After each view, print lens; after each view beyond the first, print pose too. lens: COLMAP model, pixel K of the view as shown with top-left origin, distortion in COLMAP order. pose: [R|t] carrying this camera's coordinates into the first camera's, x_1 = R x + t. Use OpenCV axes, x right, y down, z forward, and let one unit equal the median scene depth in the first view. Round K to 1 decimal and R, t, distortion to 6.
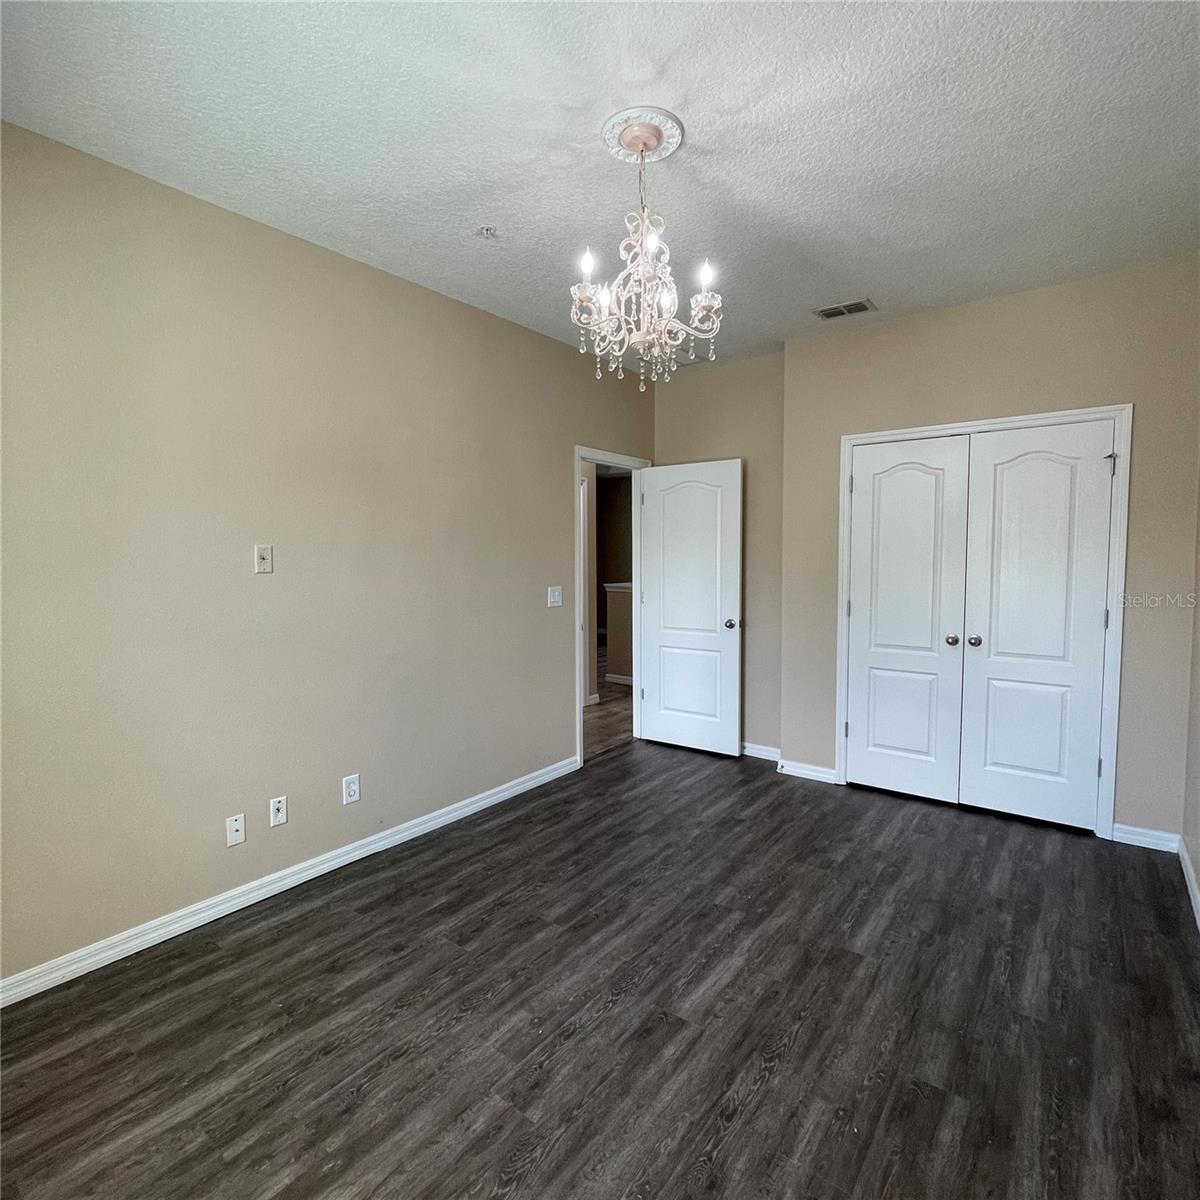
lens RADIAL K [[643.8, 0, 603.6], [0, 643.8, 598.8], [0, 0, 1]] dist [-0.000550, -0.000428]
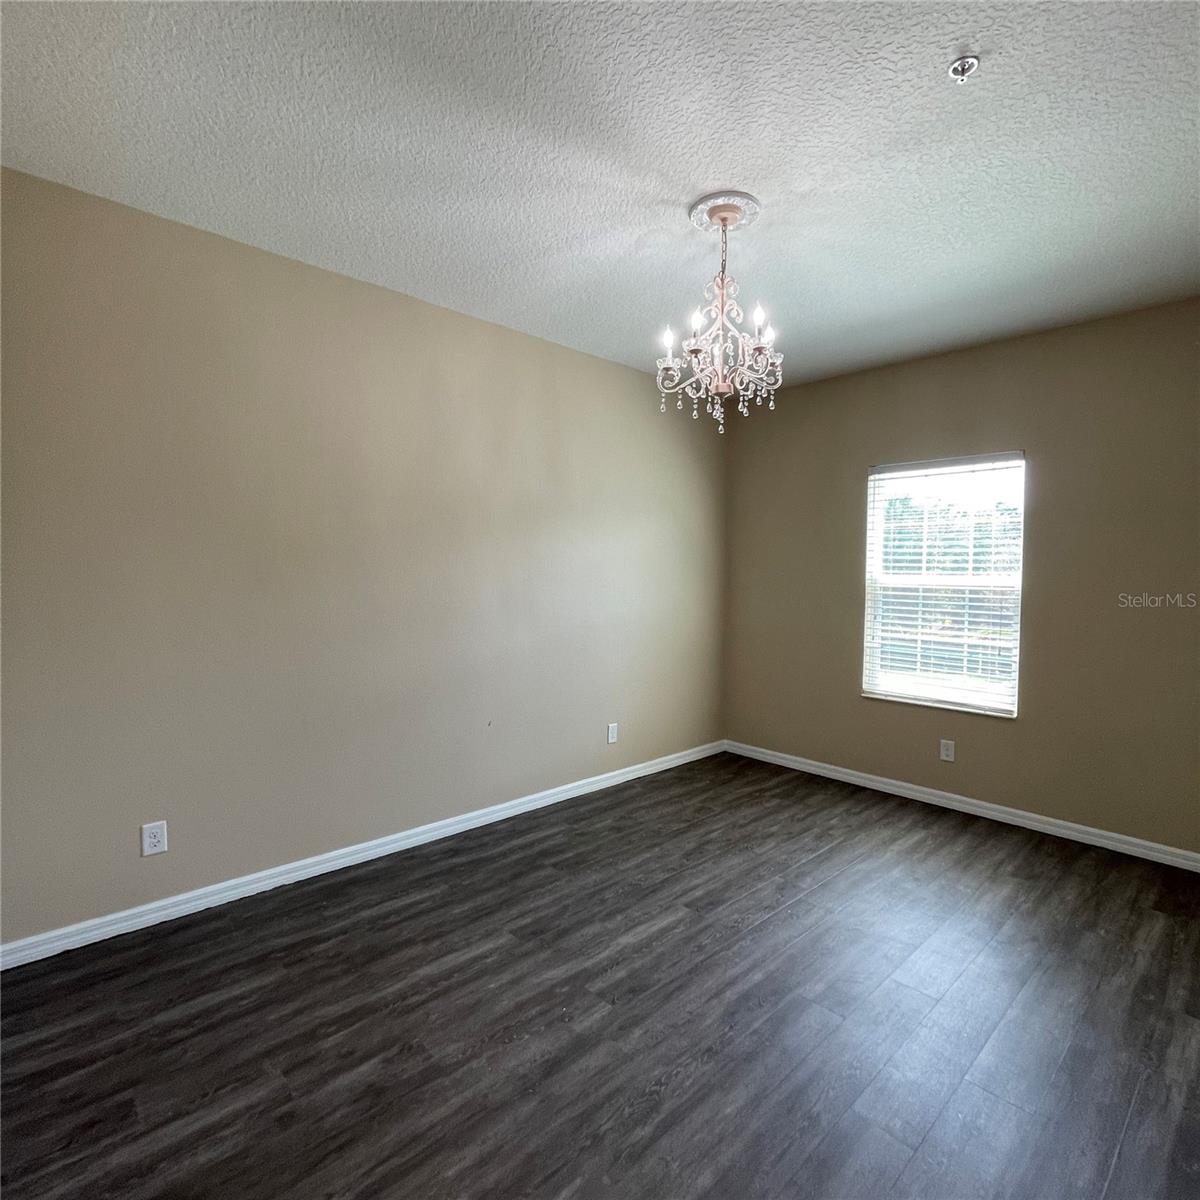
lens RADIAL K [[643.8, 0, 598.2], [0, 643.8, 590.6], [0, 0, 1]] dist [-0.000550, -0.000428]
pose [[-0.984885, -0.011957, 0.172797, 0.064505], [0.004979, 0.995248, 0.097246, -0.137544], [-0.173139, 0.096637, -0.980145, 1.961420]]
